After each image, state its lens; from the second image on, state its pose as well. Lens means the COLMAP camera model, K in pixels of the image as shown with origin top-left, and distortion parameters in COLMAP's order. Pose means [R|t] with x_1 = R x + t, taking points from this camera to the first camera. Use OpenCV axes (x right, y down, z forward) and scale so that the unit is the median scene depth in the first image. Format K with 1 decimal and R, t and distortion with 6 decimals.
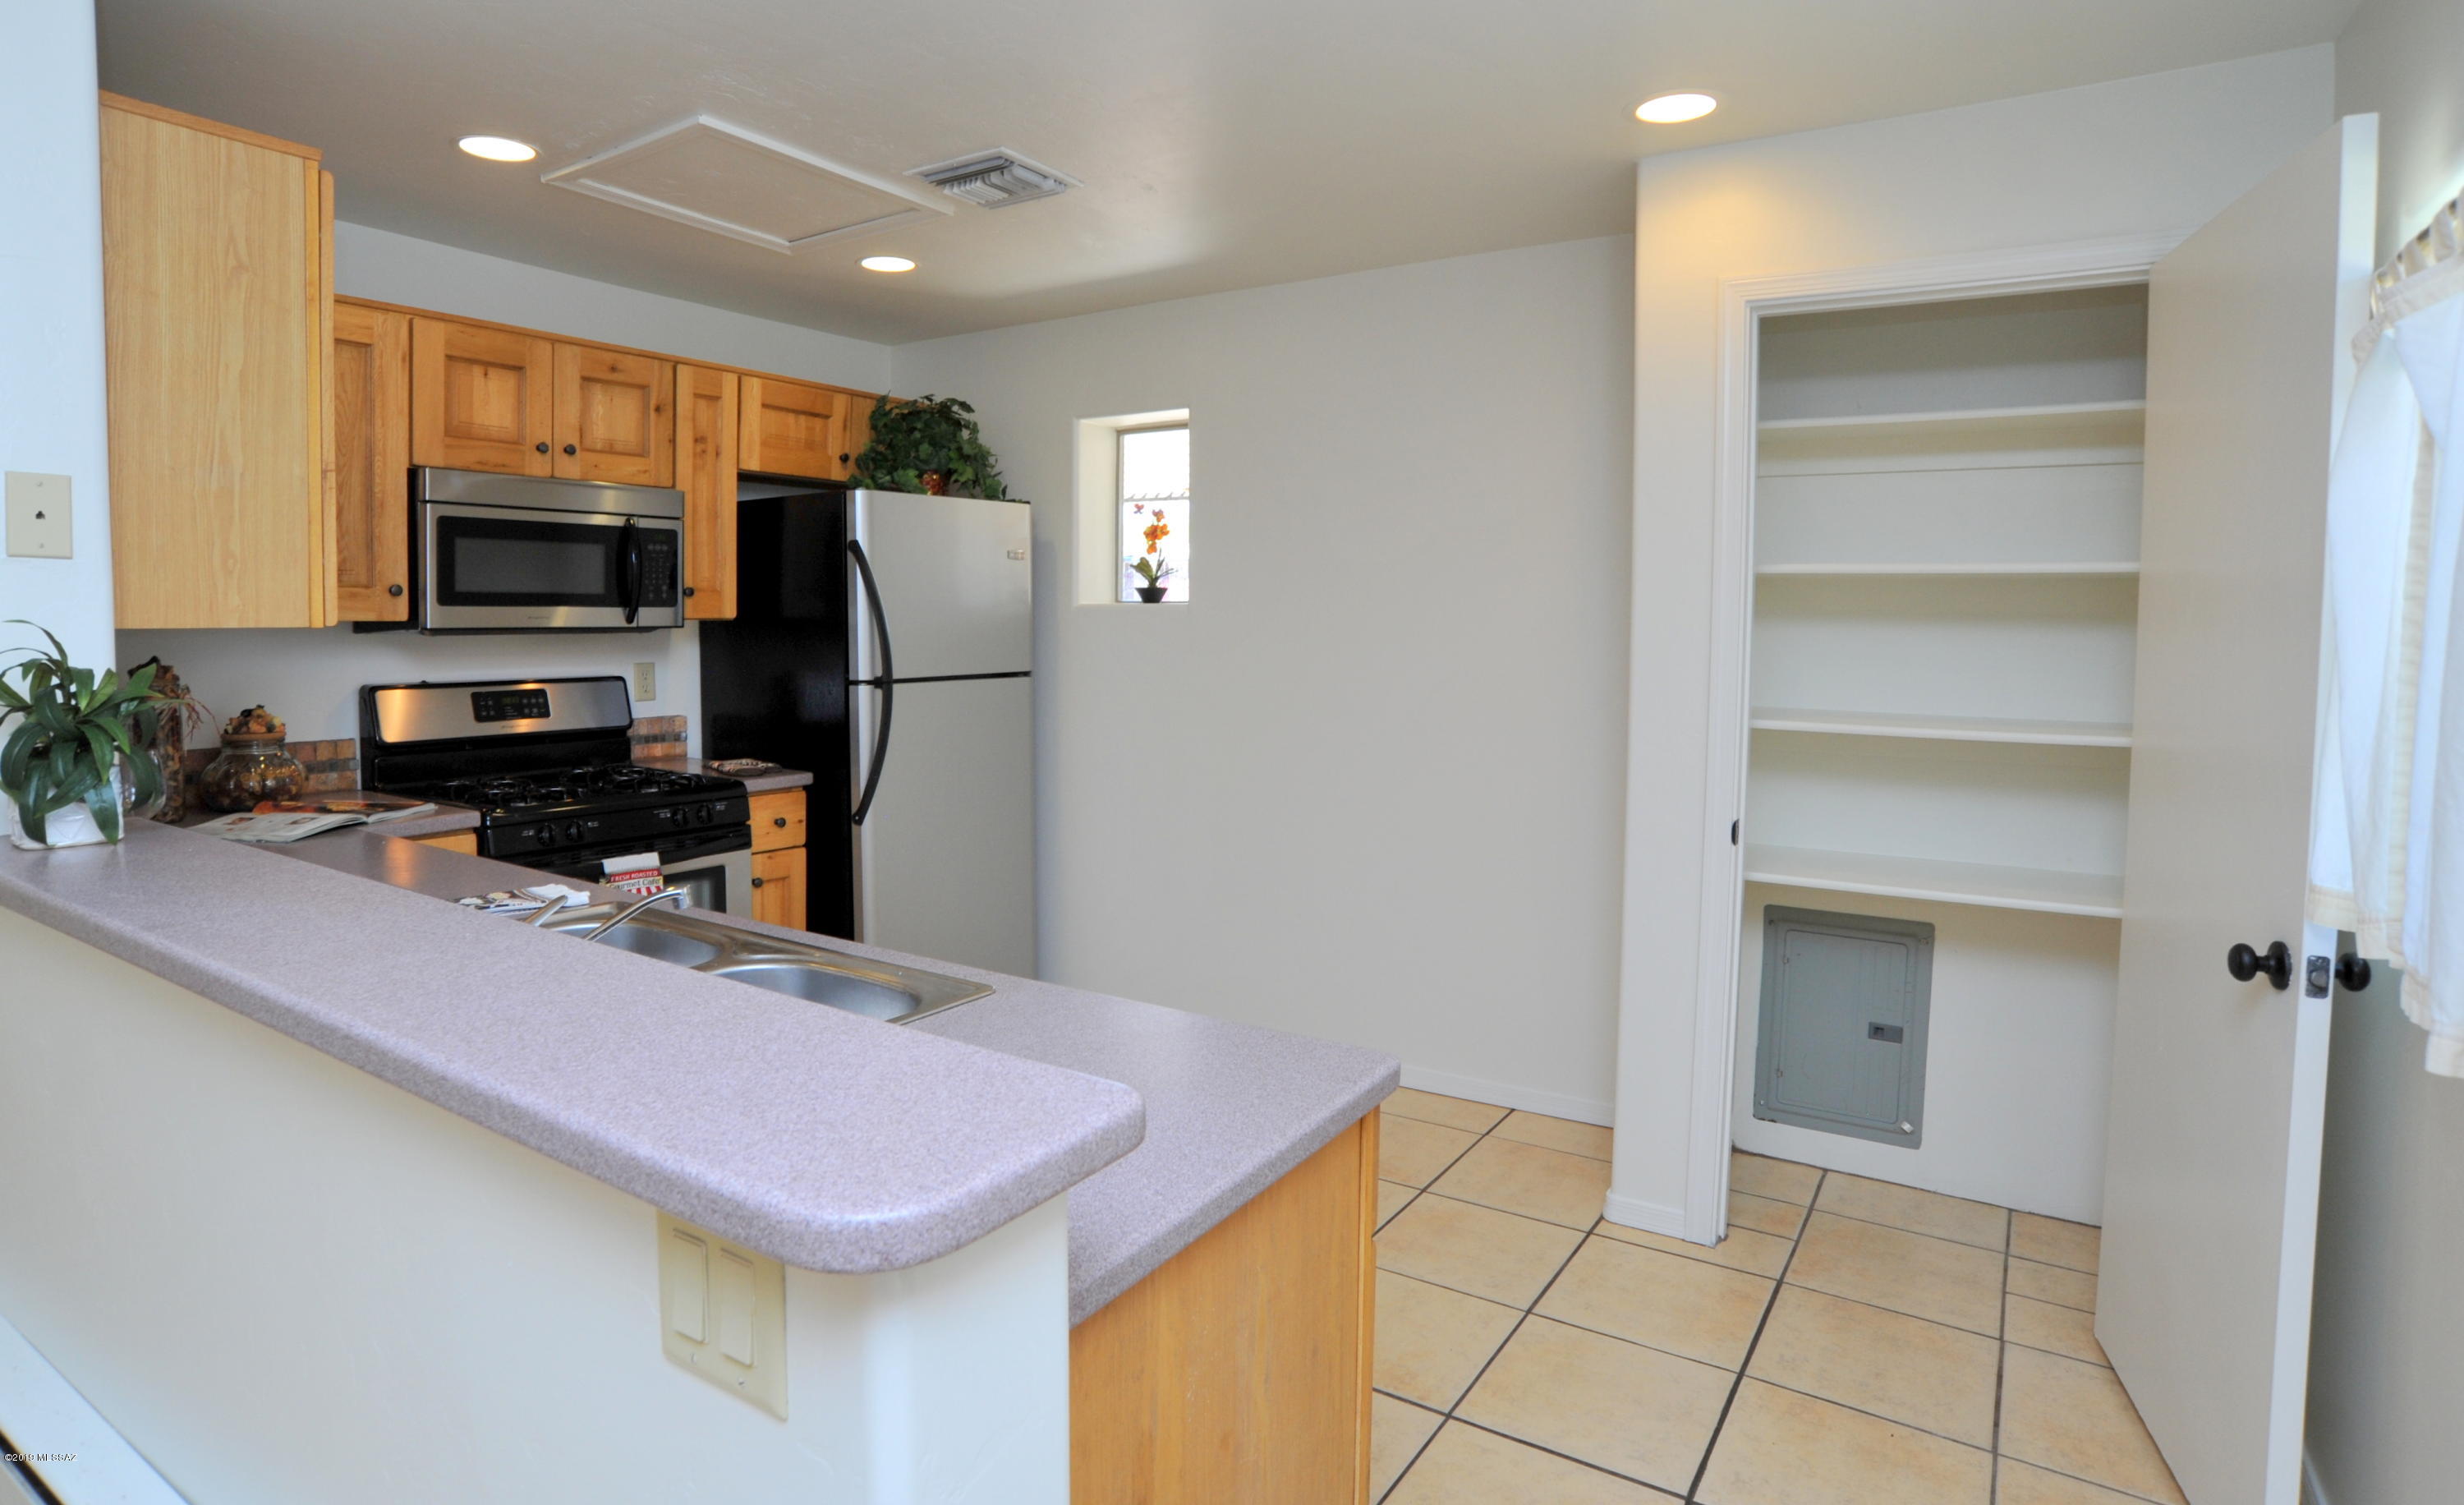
lens RADIAL K [[1315.5, 0, 1167.8], [0, 1315.5, 672.2], [0, 0, 1]] dist [-0.065656, 0.000293]
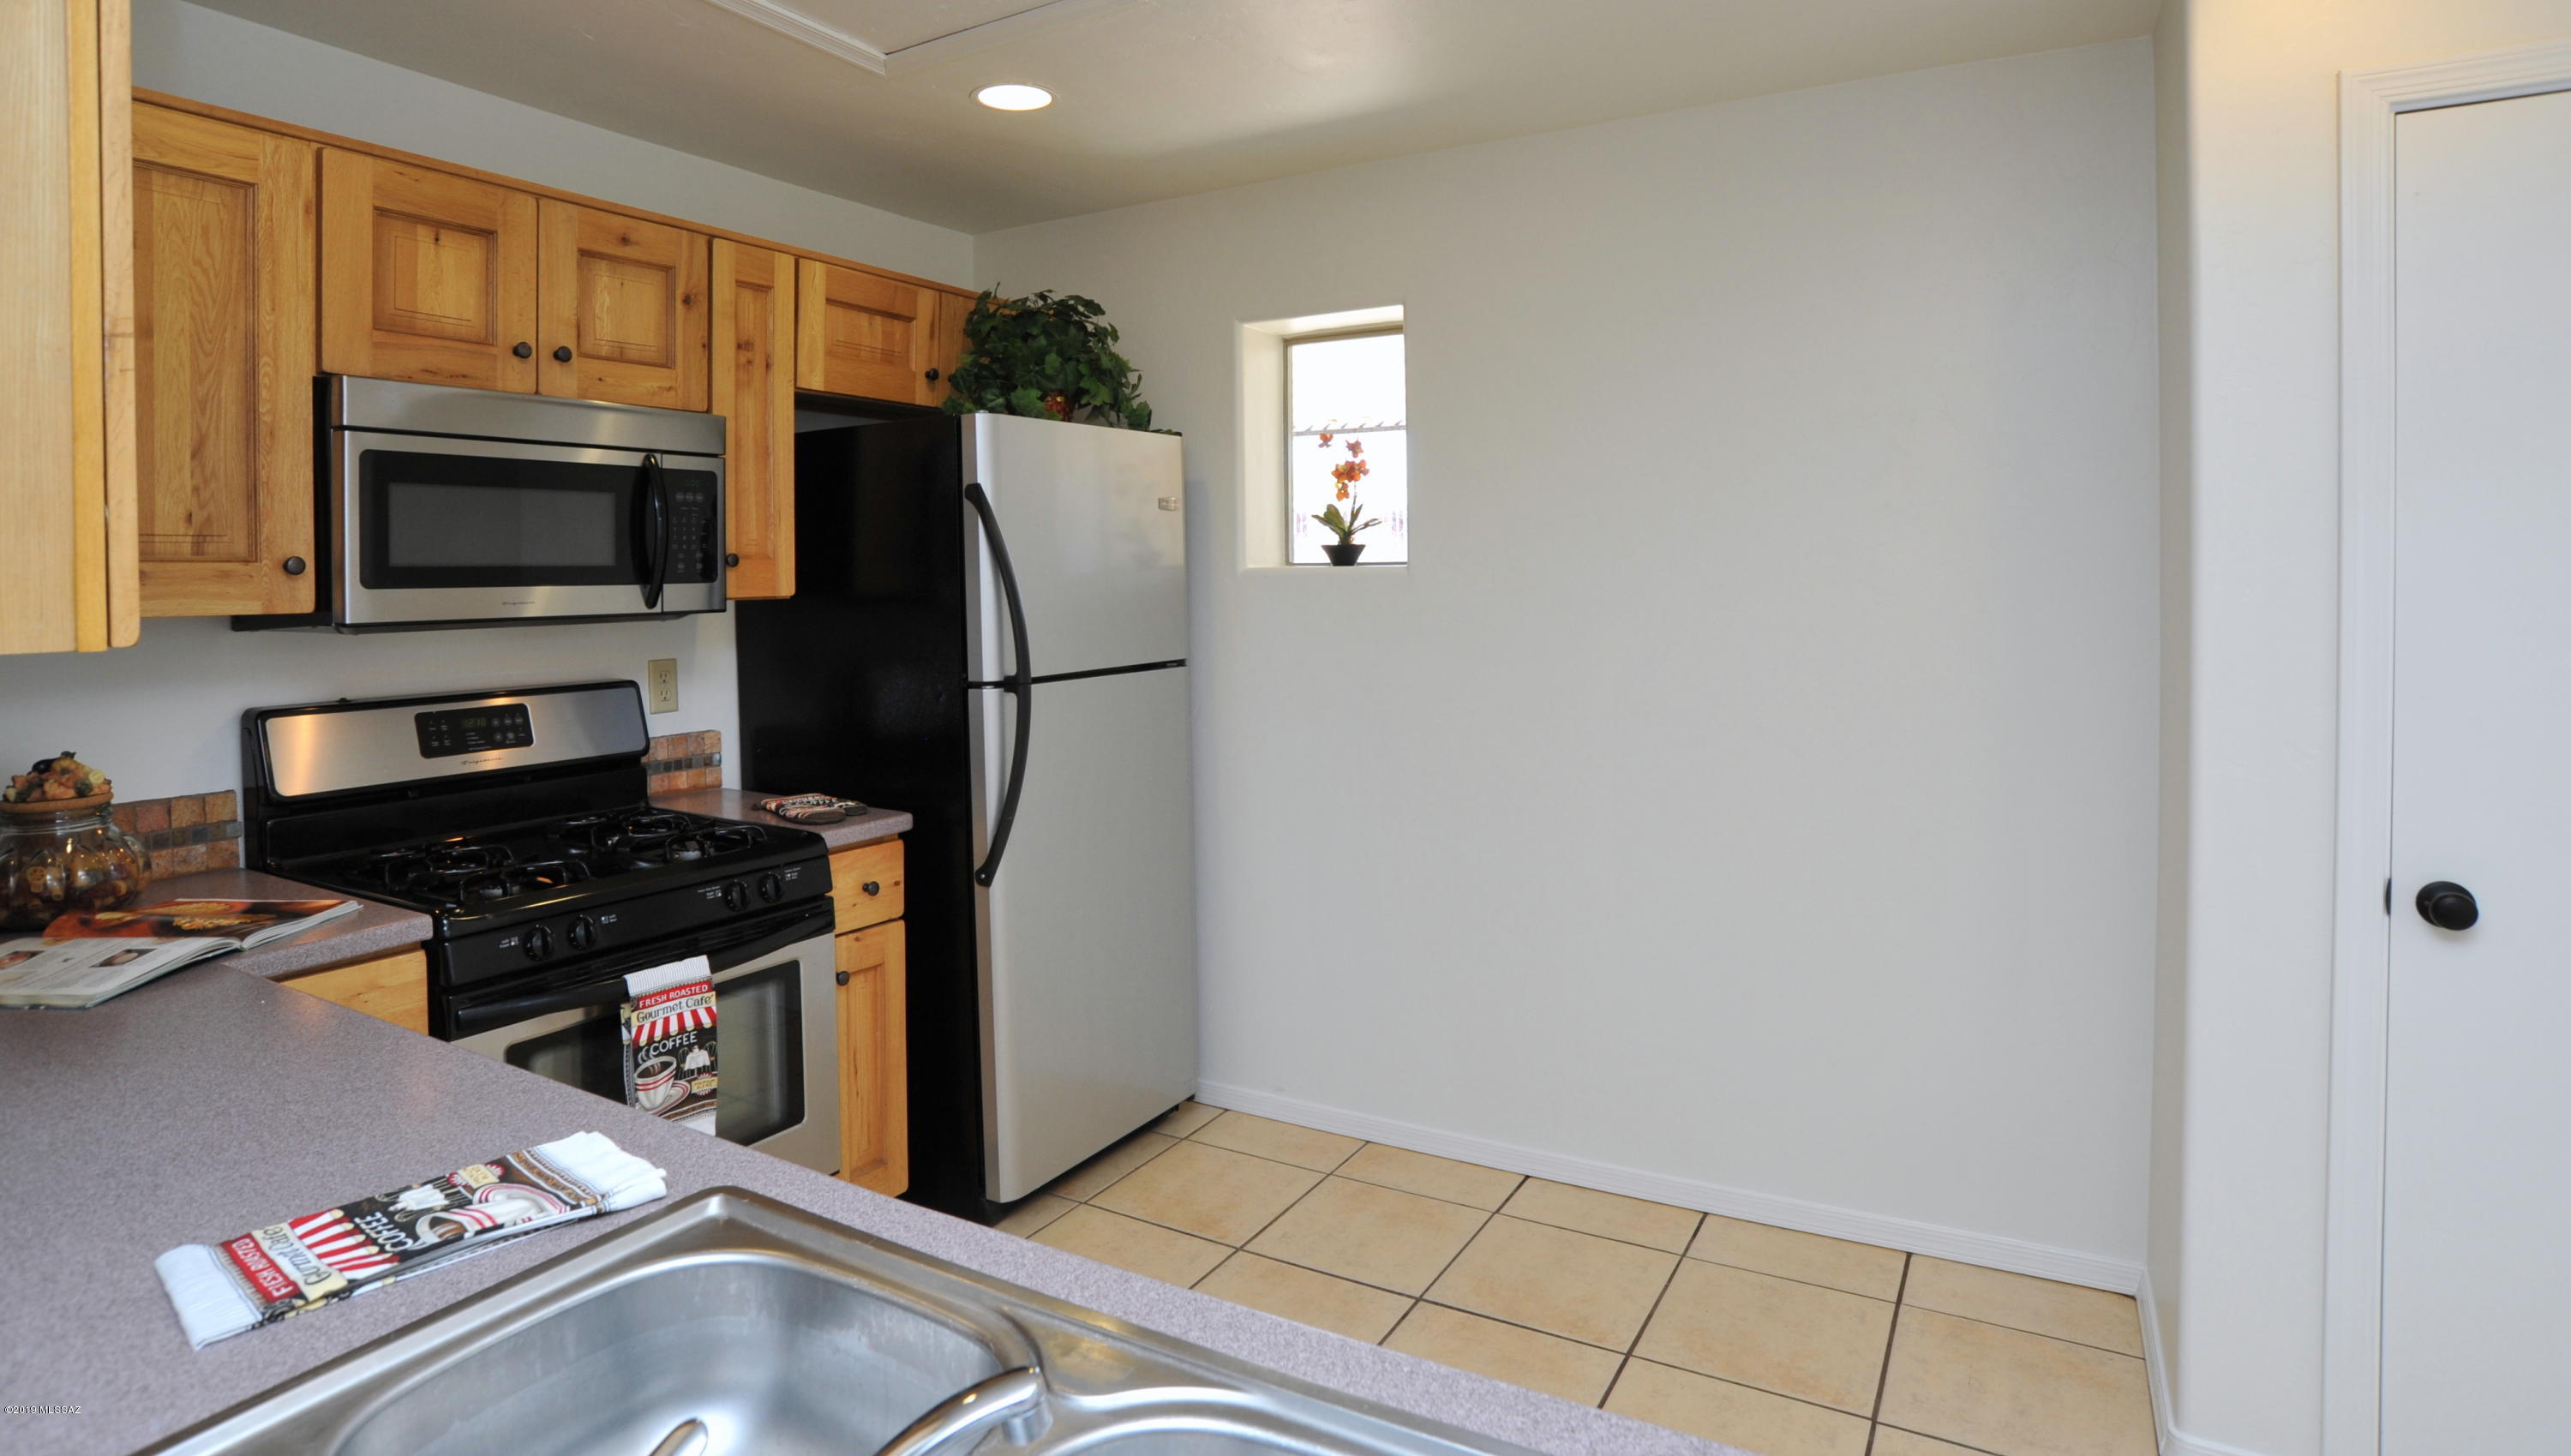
lens RADIAL K [[1365.6, 0, 1245.0], [0, 1365.6, 590.9], [0, 0, 1]] dist [-0.092285, 0.034149]
pose [[0.997700, -0.017165, 0.065577, -0.141247], [0.019038, 0.999425, -0.028040, -0.019790], [-0.065058, 0.029224, 0.997453, 0.261471]]
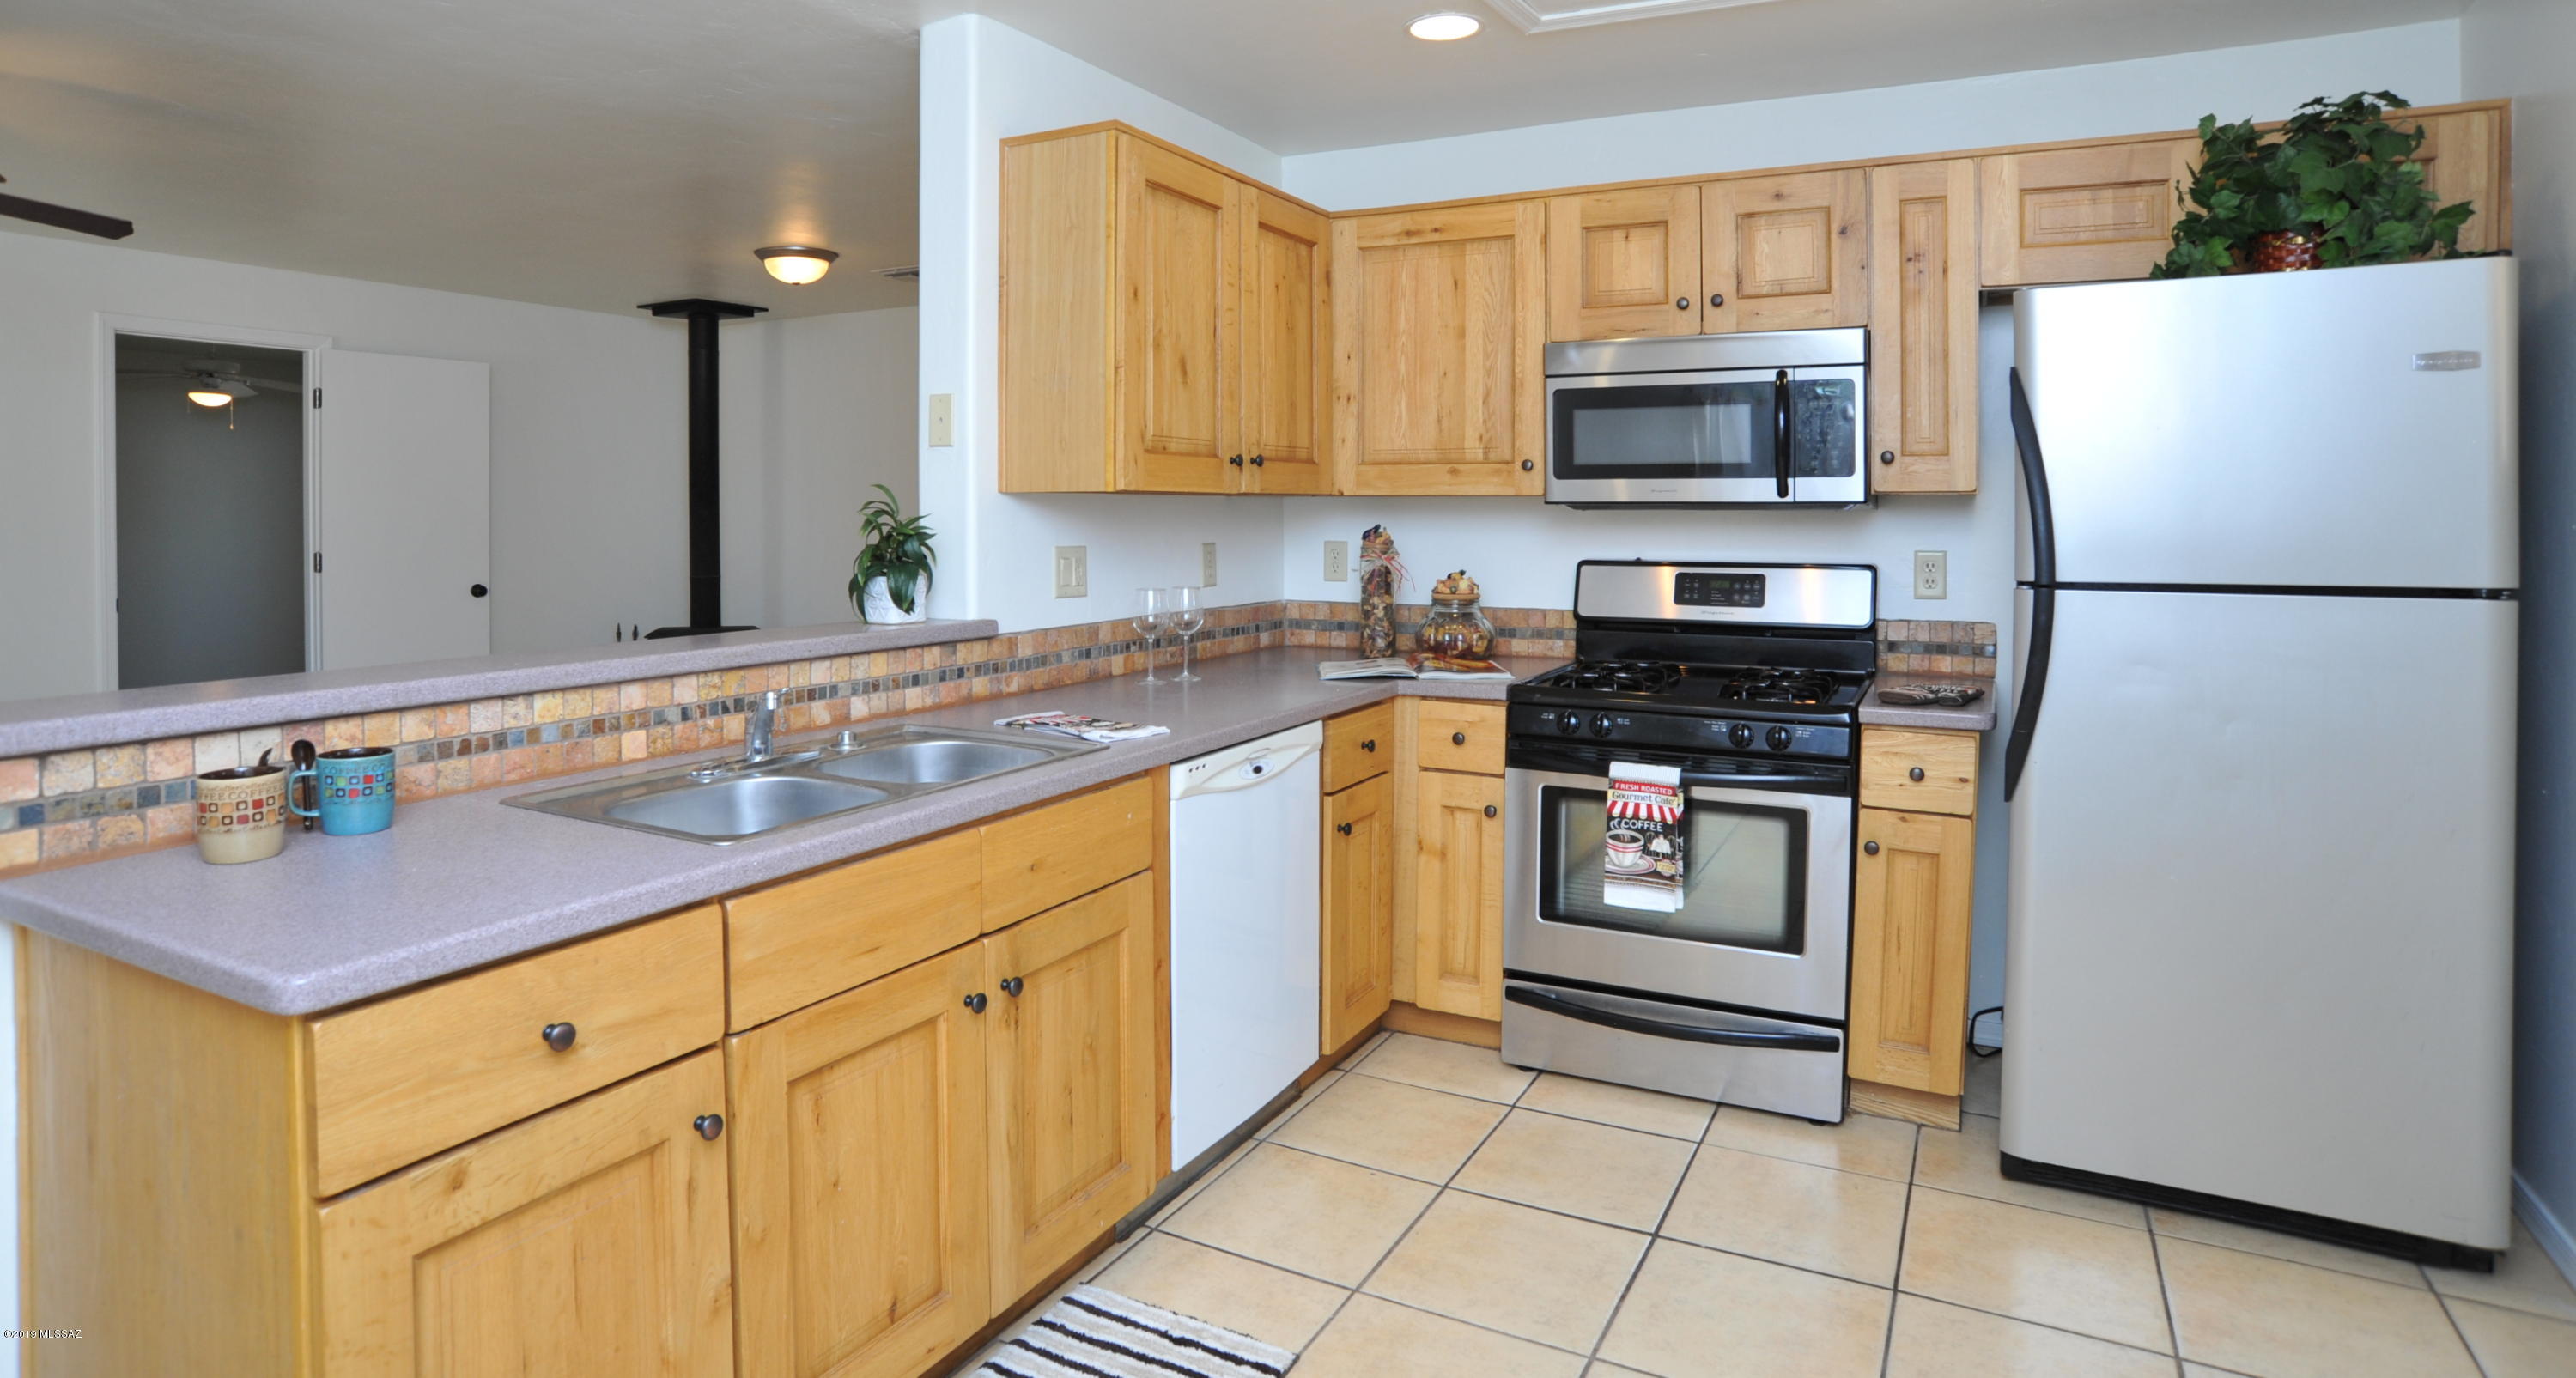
lens RADIAL K [[1369.8, 0, 1273.3], [0, 1369.8, 519.9], [0, 0, 1]] dist [-0.099187, 0.047331]
pose [[0.109344, -0.000431, -0.994004, 0.390348], [-0.045567, 0.998946, -0.005445, -0.003655], [0.992959, 0.045890, 0.109209, 0.562559]]
